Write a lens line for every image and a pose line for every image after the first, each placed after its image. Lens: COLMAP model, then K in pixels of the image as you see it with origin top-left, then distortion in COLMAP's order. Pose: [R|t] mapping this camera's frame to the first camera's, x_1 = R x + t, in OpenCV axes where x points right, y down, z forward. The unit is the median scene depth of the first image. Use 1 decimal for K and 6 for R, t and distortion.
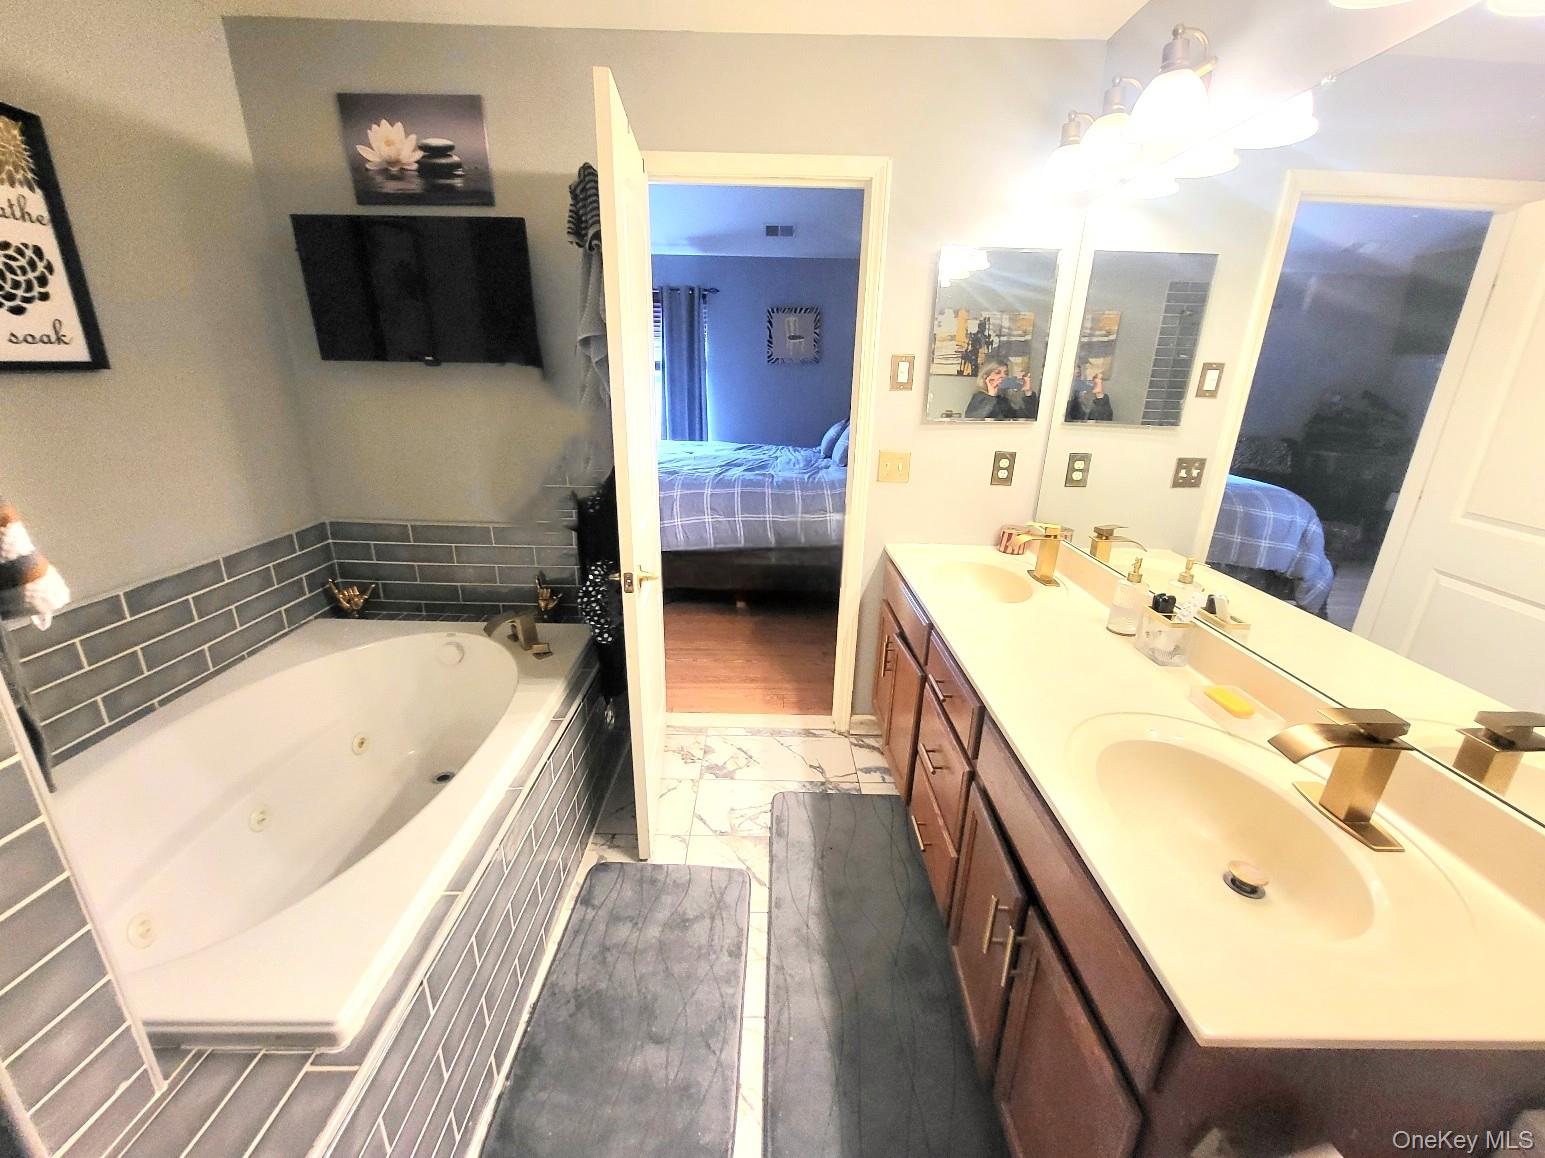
lens RADIAL K [[611.9, 0, 780.0], [0, 611.9, 576.3], [0, 0, 1]] dist [-0.002198, -0.001005]
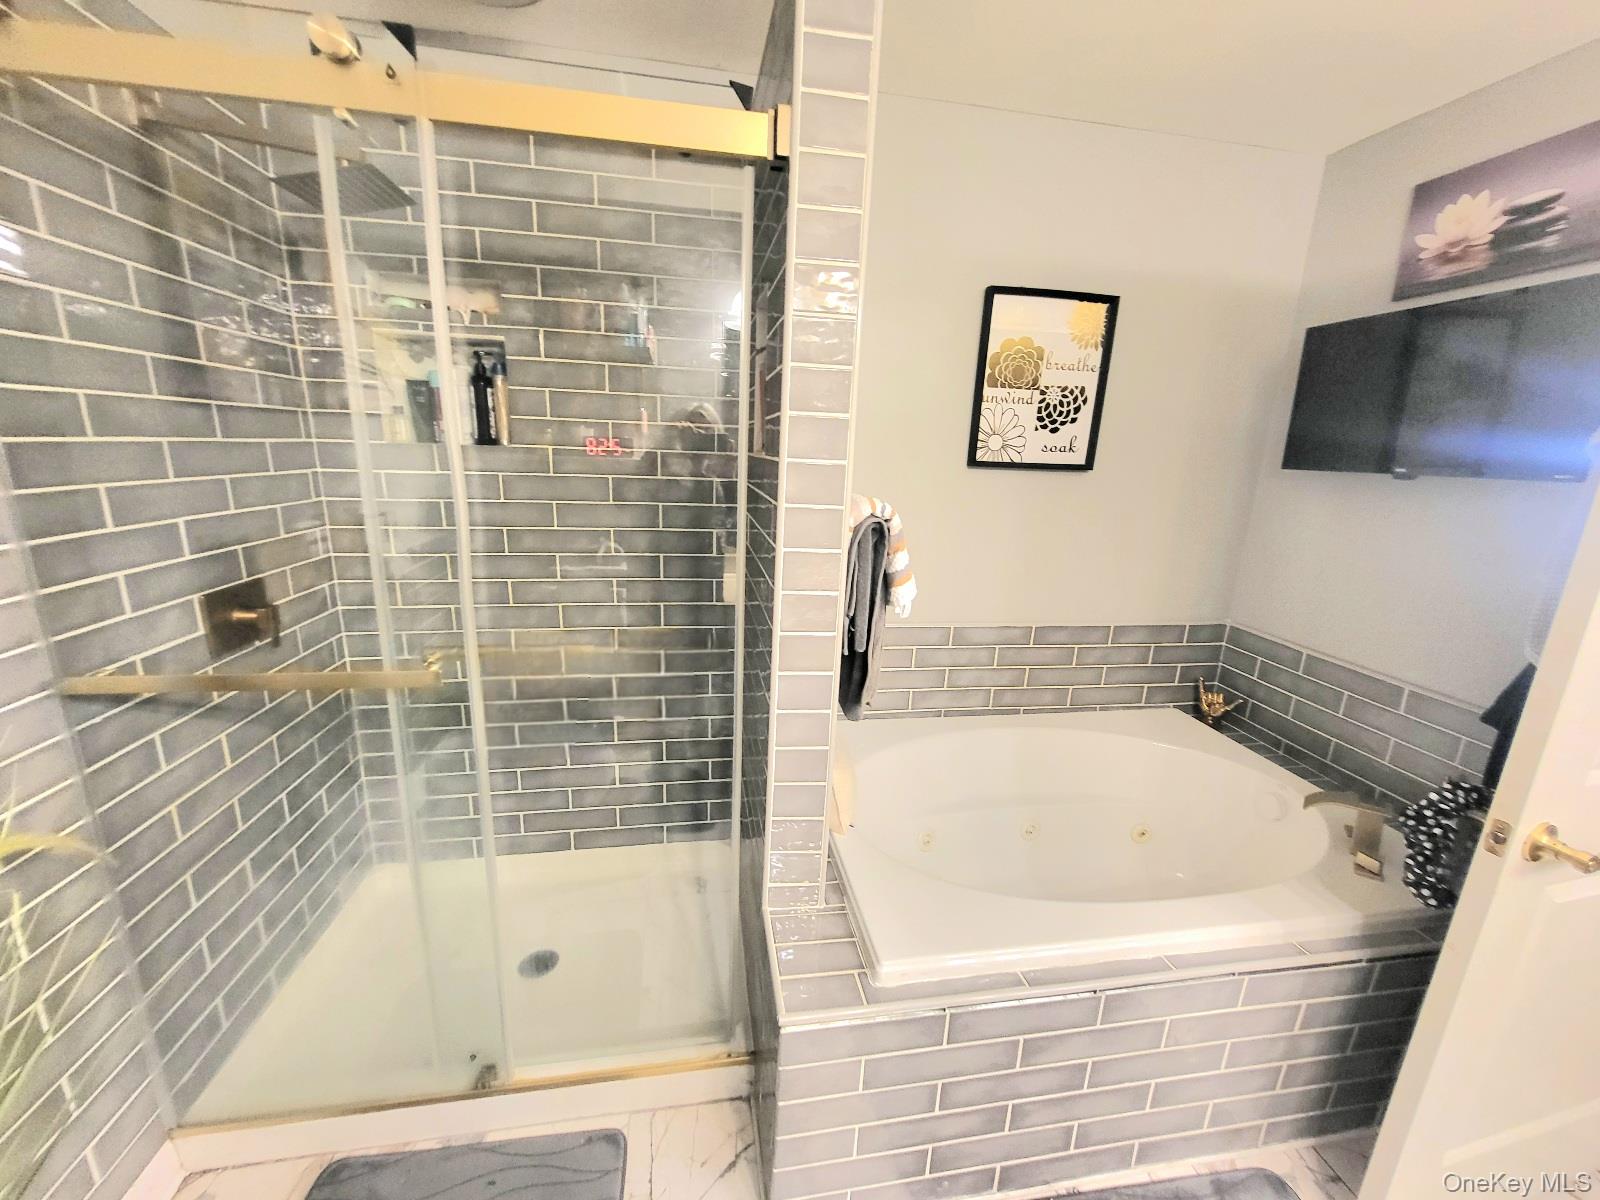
lens RADIAL K [[633.6, 0, 806.9], [0, 633.6, 601.7], [0, 0, 1]] dist [-0.002198, -0.001005]
pose [[0.161480, 0.221848, -0.961617, 0.153119], [-0.350796, 0.923672, 0.154186, -0.050318], [0.922424, 0.312433, 0.226977, 0.144241]]
